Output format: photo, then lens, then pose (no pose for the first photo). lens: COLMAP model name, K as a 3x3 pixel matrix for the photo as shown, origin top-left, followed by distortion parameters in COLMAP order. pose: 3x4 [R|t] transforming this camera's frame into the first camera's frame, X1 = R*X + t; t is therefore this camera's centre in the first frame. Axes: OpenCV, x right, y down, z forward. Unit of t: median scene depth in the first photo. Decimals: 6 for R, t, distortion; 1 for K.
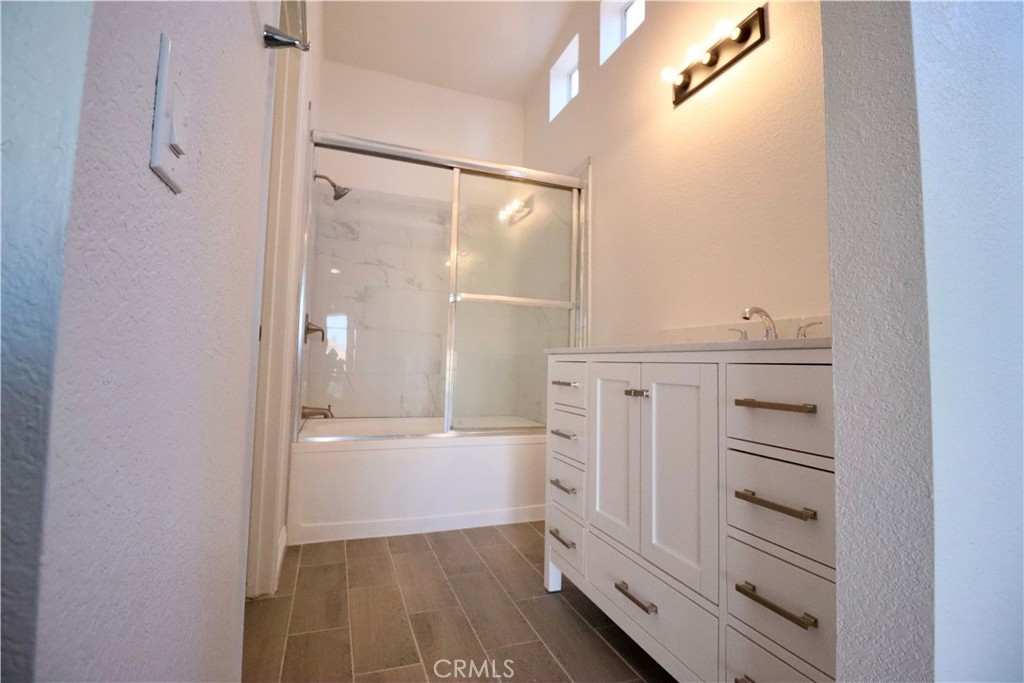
lens RADIAL K [[475.2, 0, 513.7], [0, 475.2, 338.2], [0, 0, 1]] dist [-0.000125, -0.000162]
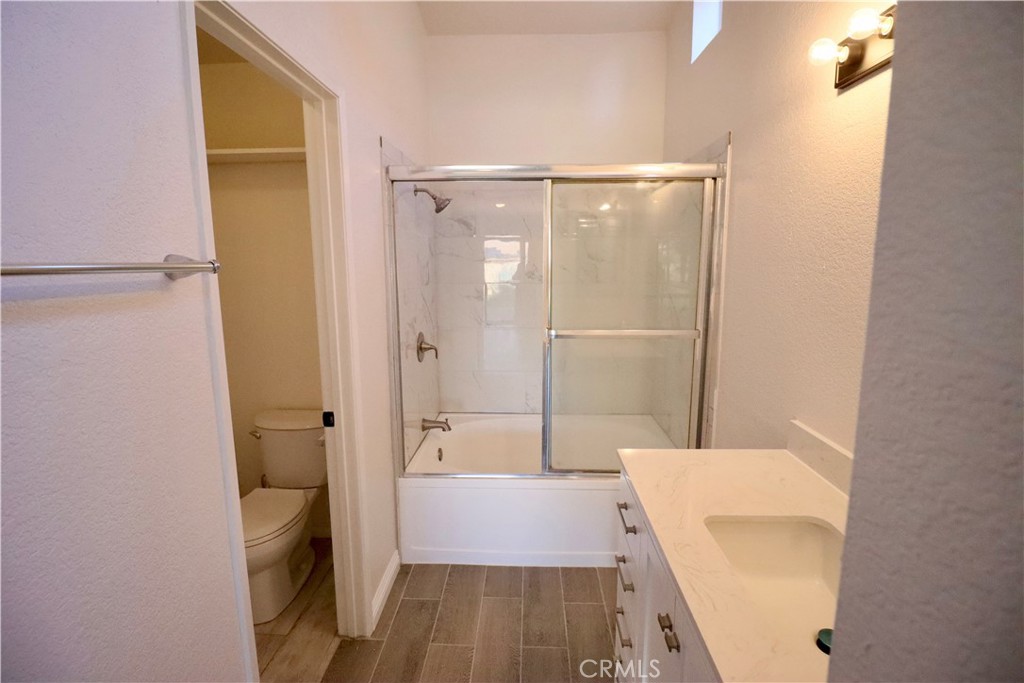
lens RADIAL K [[475.2, 0, 512.7], [0, 475.2, 338.1], [0, 0, 1]] dist [-0.000125, -0.000162]
pose [[0.922599, 0.031163, -0.384500, 0.153571], [0.048253, 0.979580, 0.195176, -0.247972], [0.382731, -0.198623, 0.902256, 0.163947]]
